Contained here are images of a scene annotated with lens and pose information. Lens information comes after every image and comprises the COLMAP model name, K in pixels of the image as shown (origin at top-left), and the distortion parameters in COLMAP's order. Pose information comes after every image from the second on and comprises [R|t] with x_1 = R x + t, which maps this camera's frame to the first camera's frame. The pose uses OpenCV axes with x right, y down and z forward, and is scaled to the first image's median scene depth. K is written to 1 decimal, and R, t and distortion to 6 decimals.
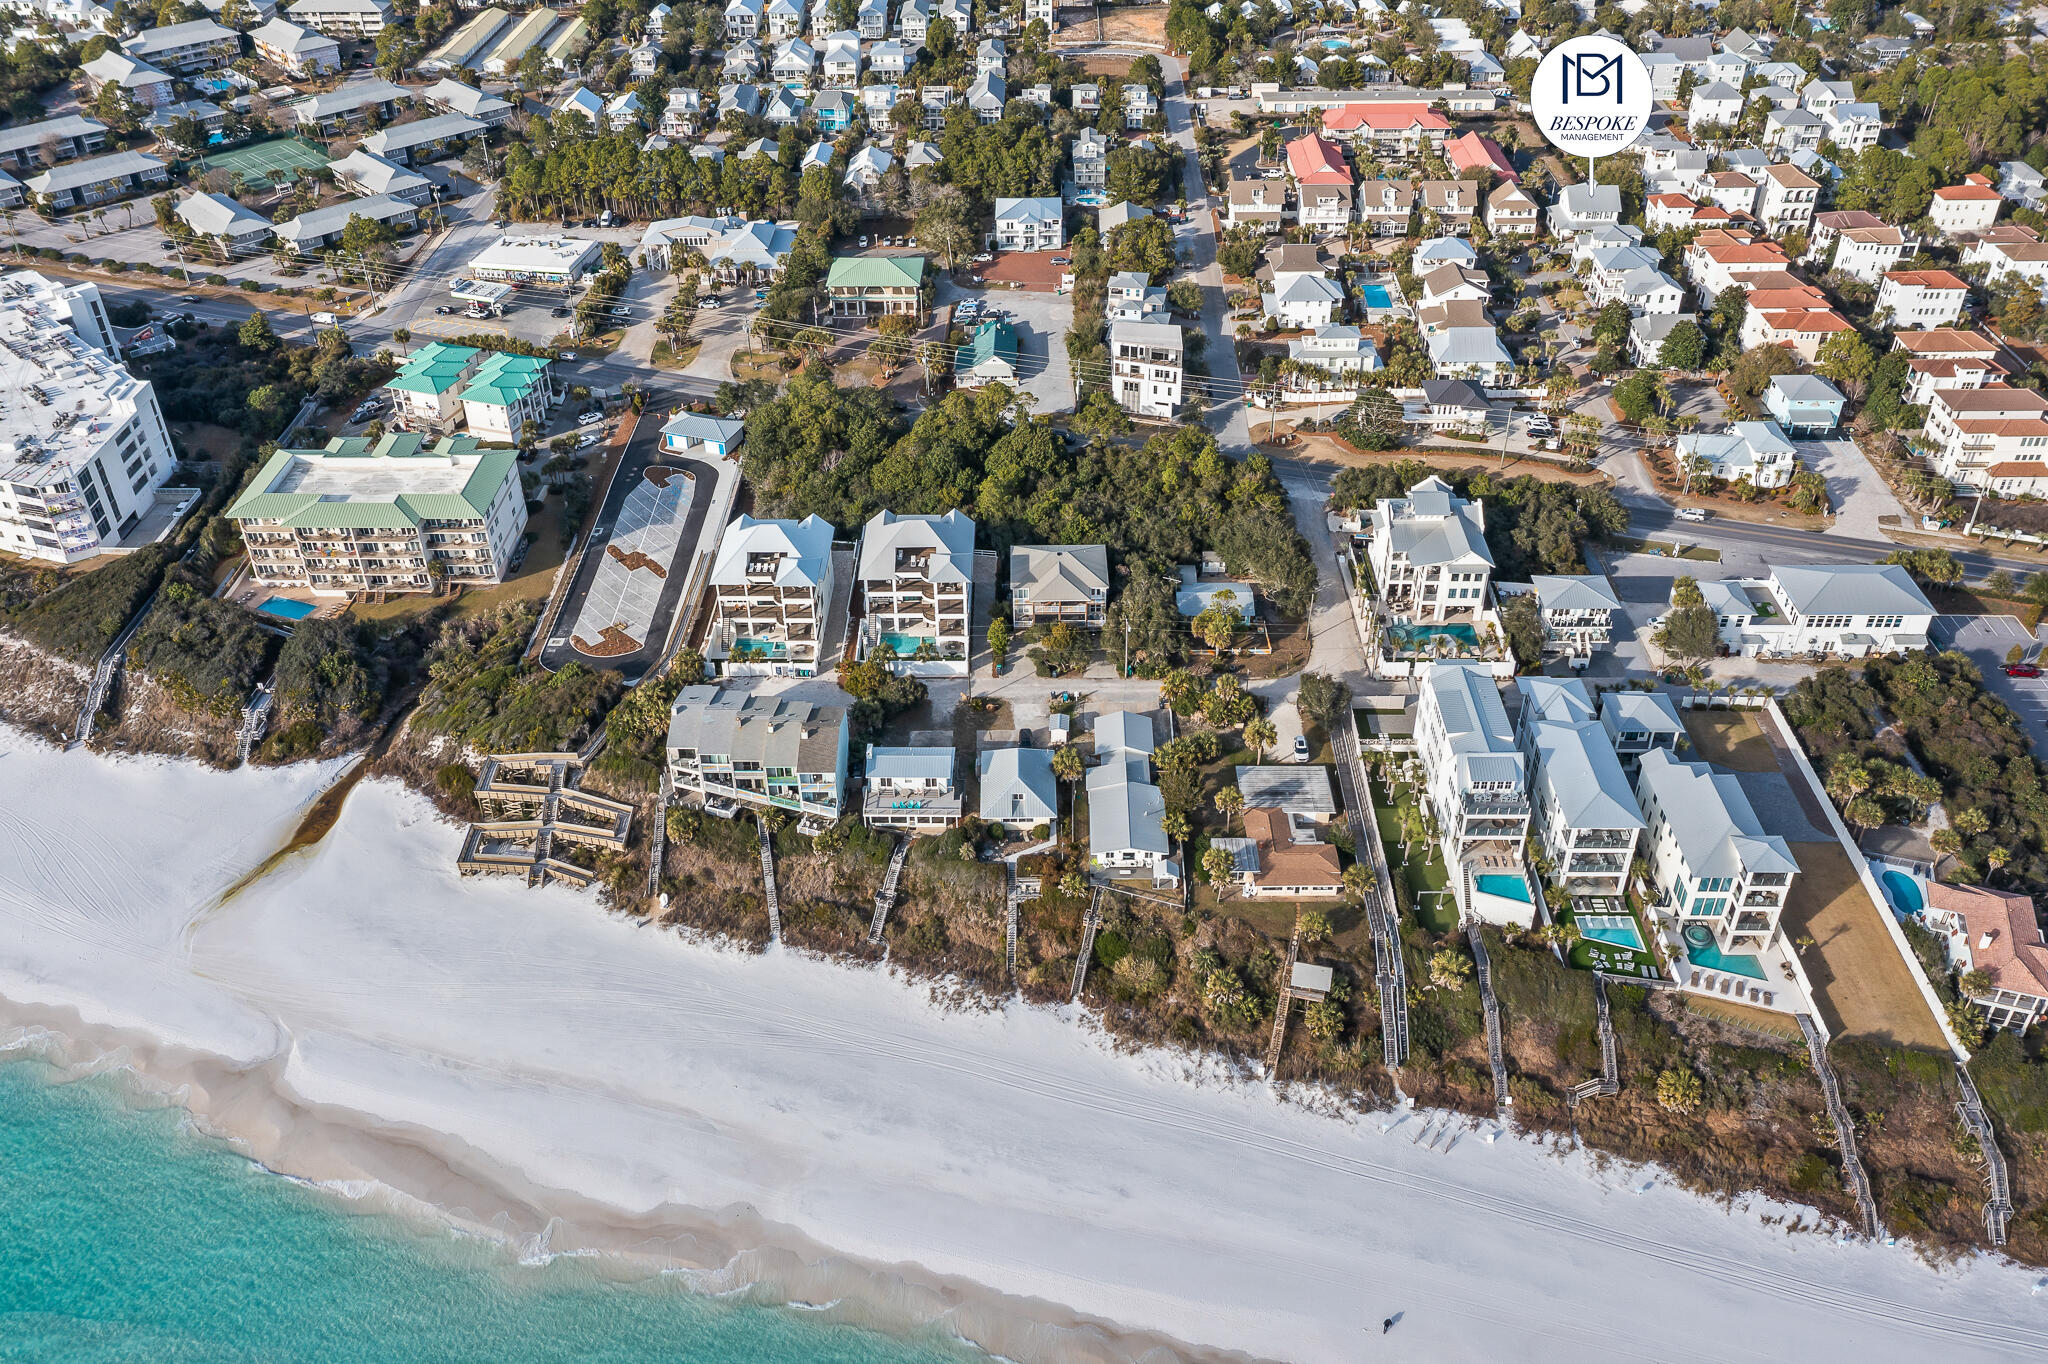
lens RADIAL K [[1642.4, 0, 1024.0], [0, 1642.4, 682.0], [0, 0, 1]] dist [-0.002776, 0.004545]
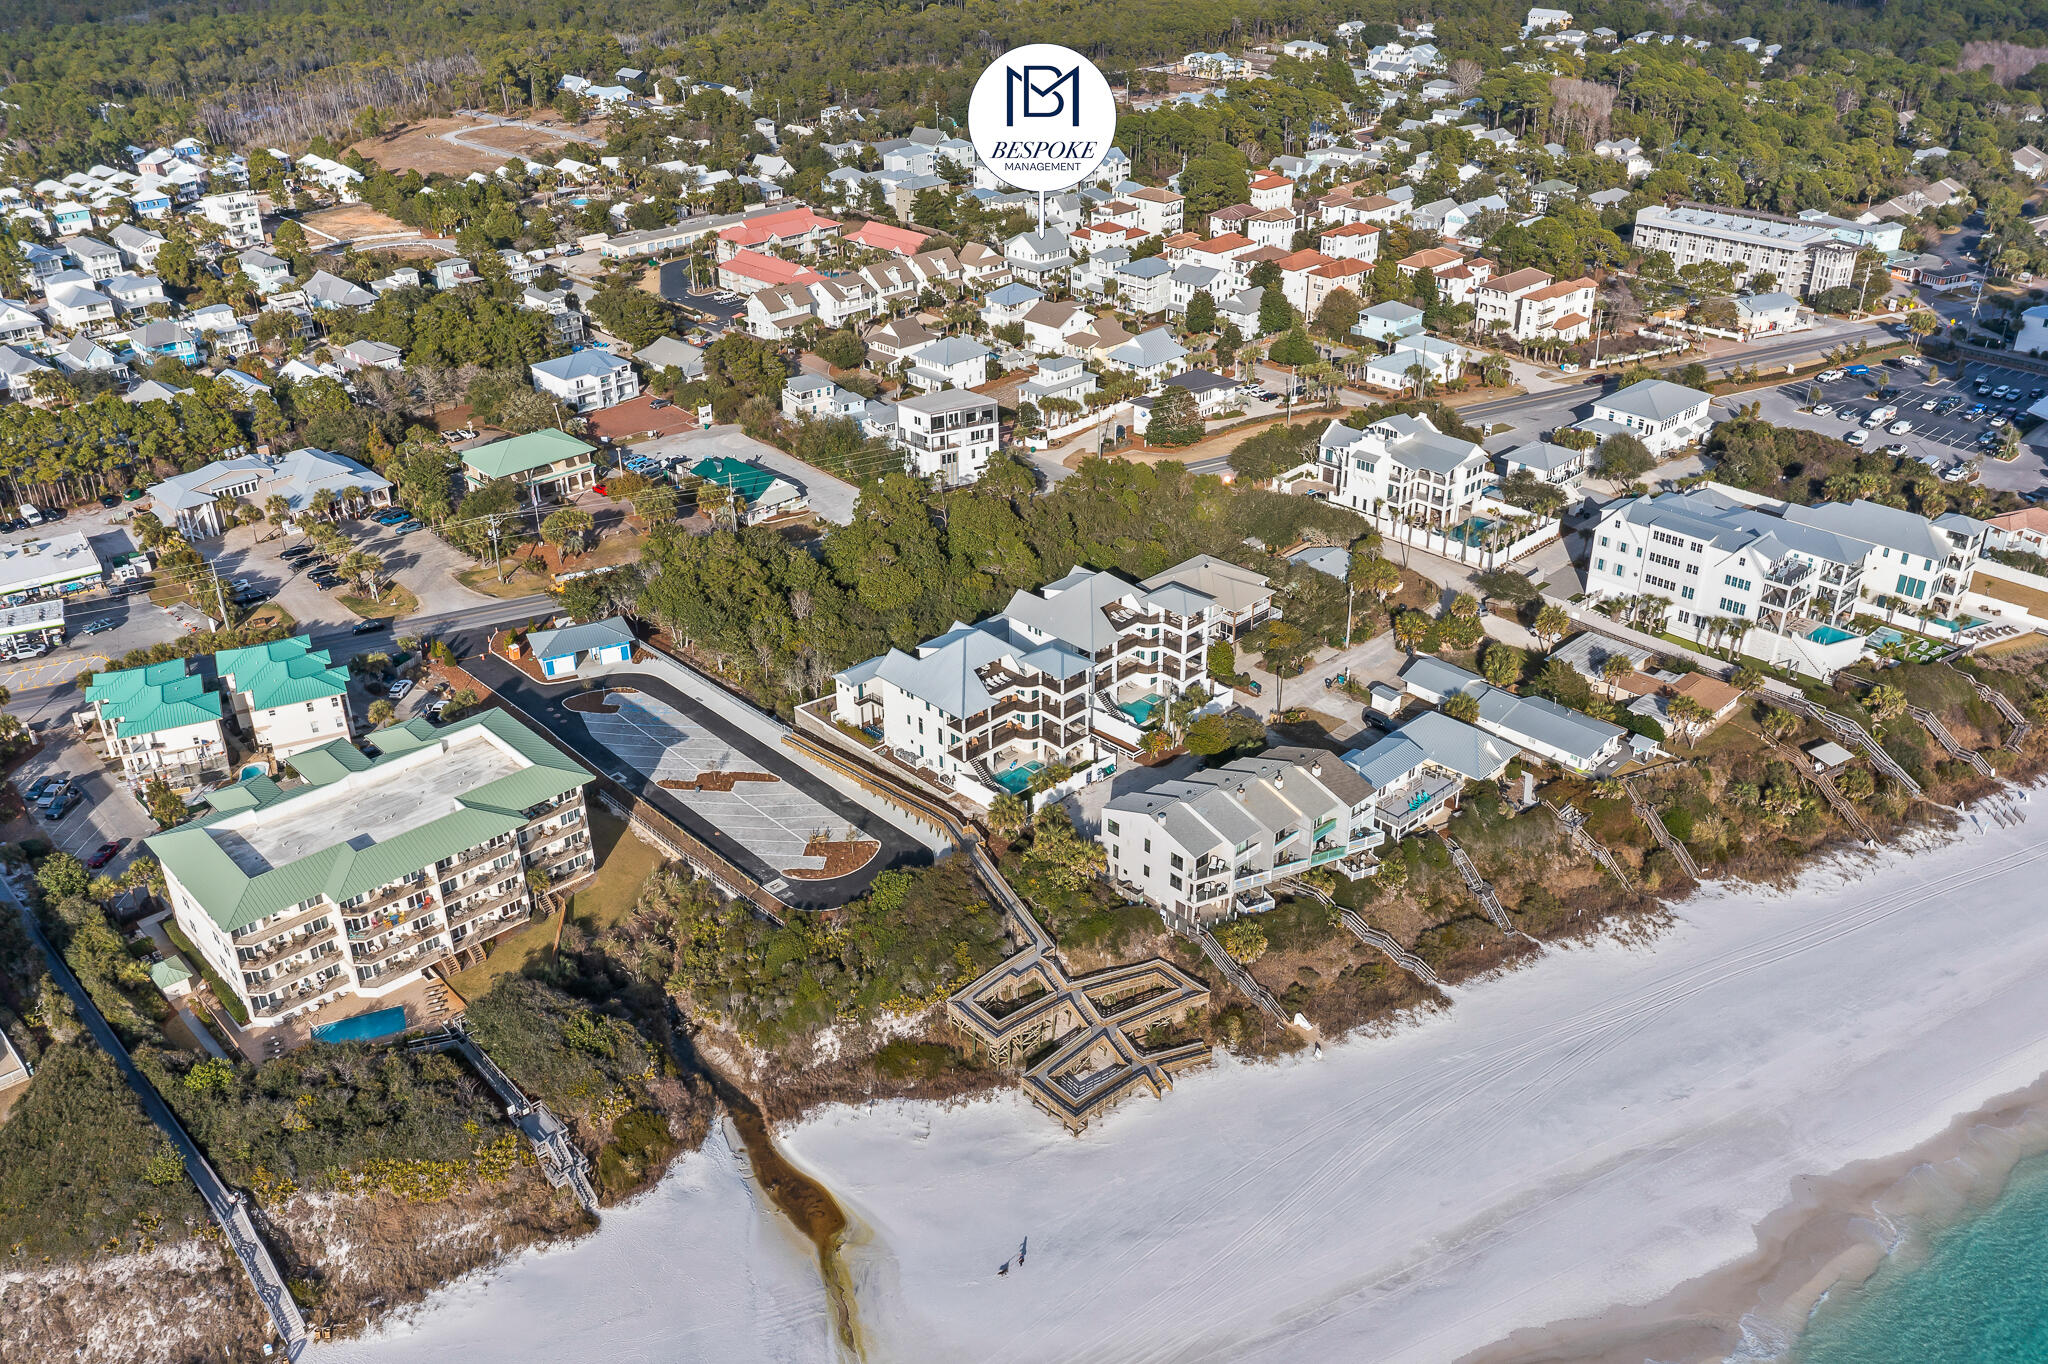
lens RADIAL K [[1653.4, 0, 1024.0], [0, 1653.4, 682.0], [0, 0, 1]] dist [-0.007375, -0.003101]
pose [[0.712908, -0.331918, 0.617732, -0.738123], [0.416586, 0.909064, 0.007685, -0.077899], [-0.564108, 0.251860, 0.786351, 0.389432]]
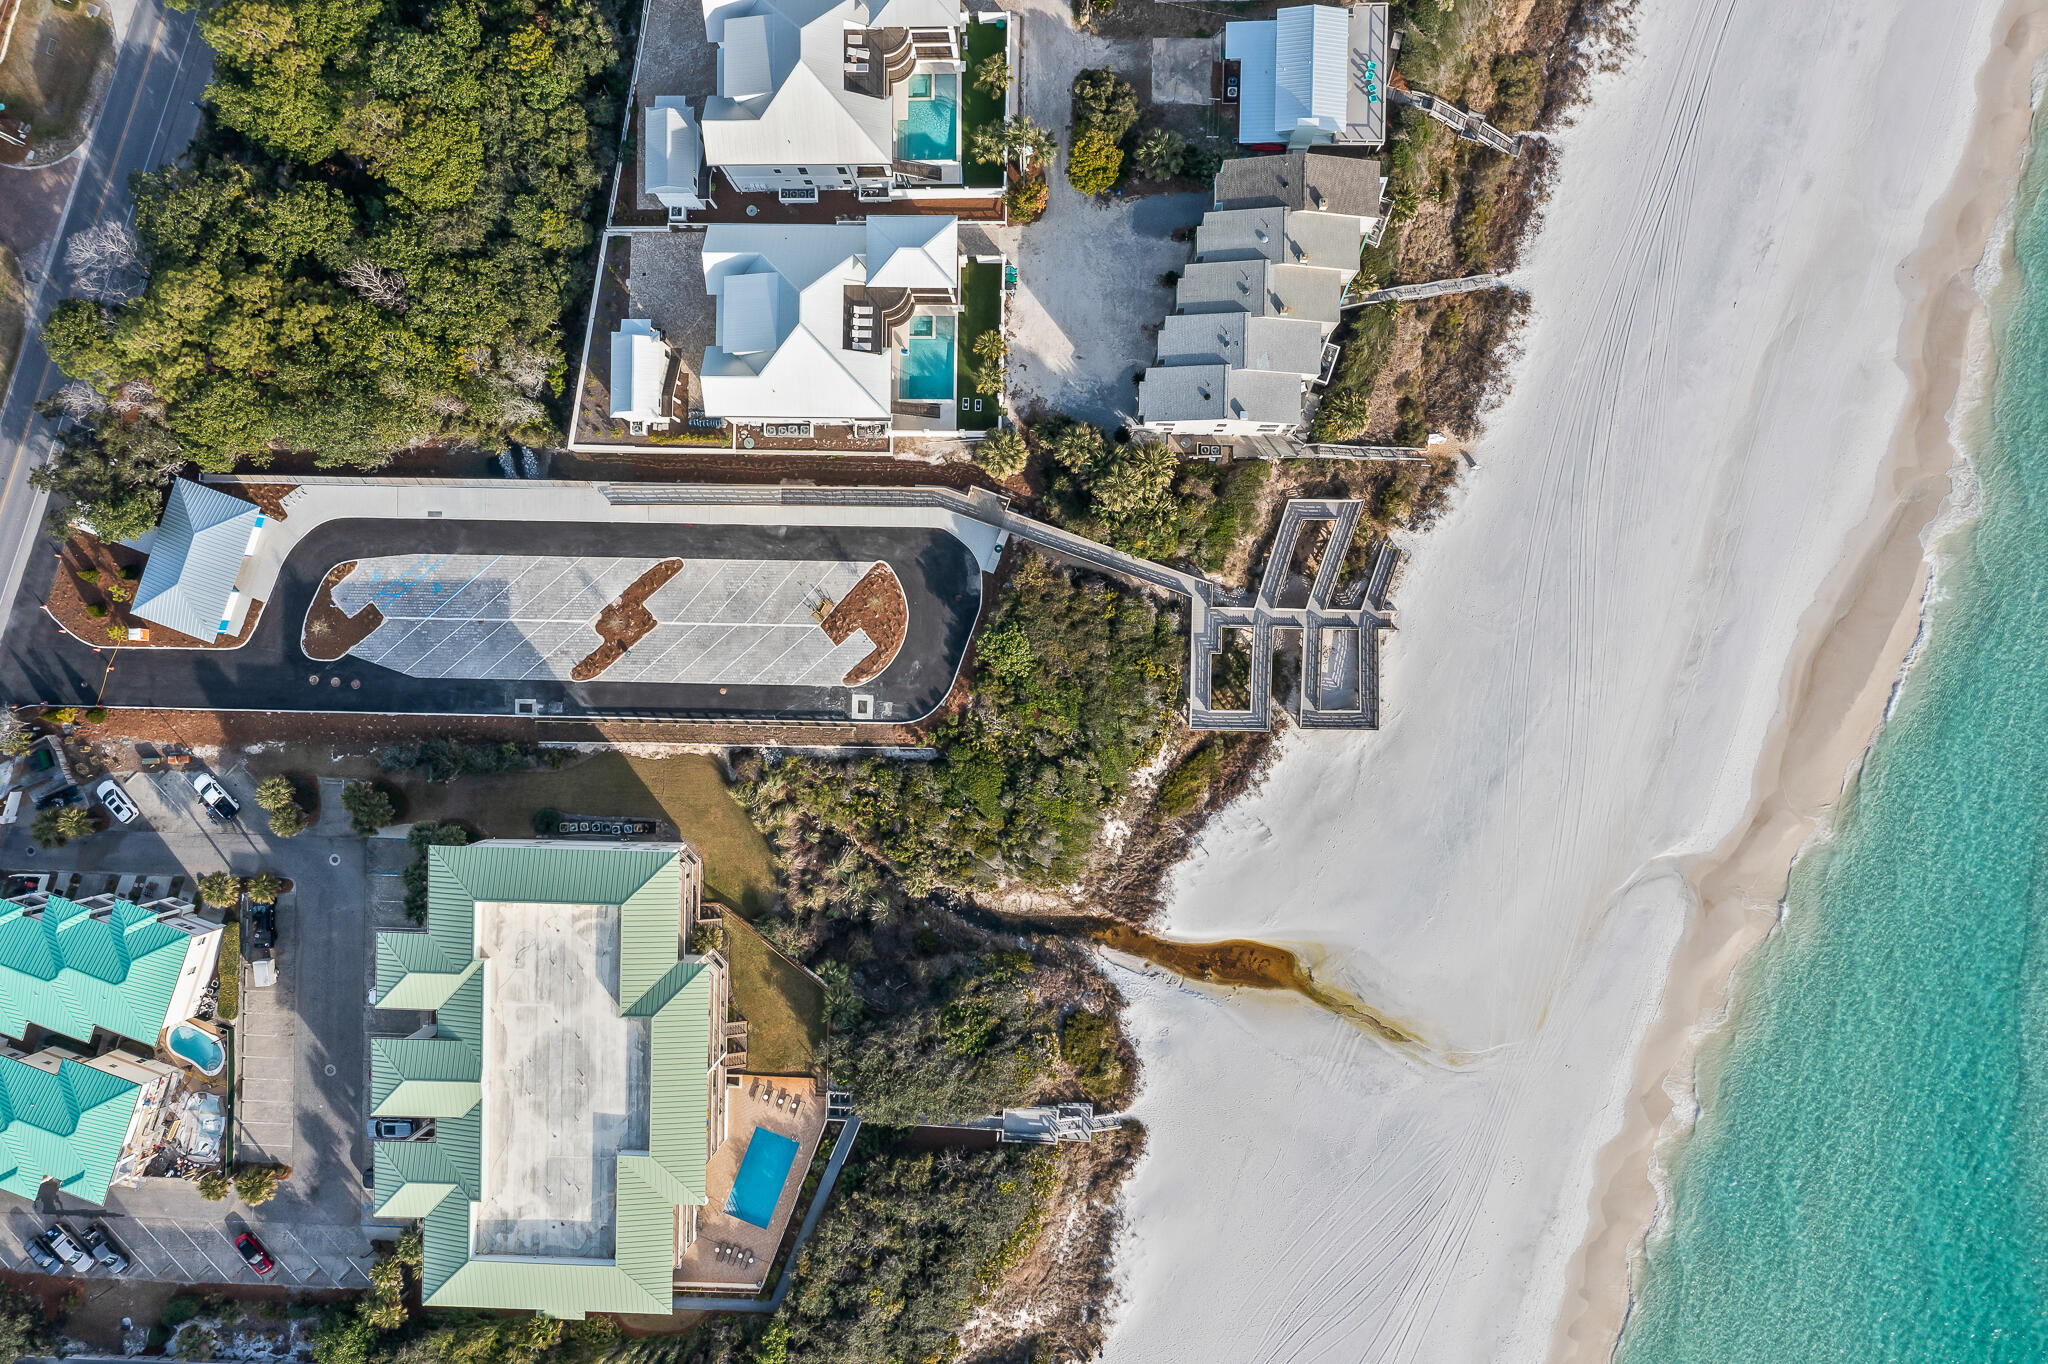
lens RADIAL K [[1653.4, 0, 1024.0], [0, 1653.4, 682.0], [0, 0, 1]] dist [-0.007375, -0.003101]
pose [[0.004367, -0.999954, 0.008543, -0.327767], [0.617575, 0.009416, 0.786456, -0.554954], [-0.786500, 0.001842, 0.617587, 0.664063]]
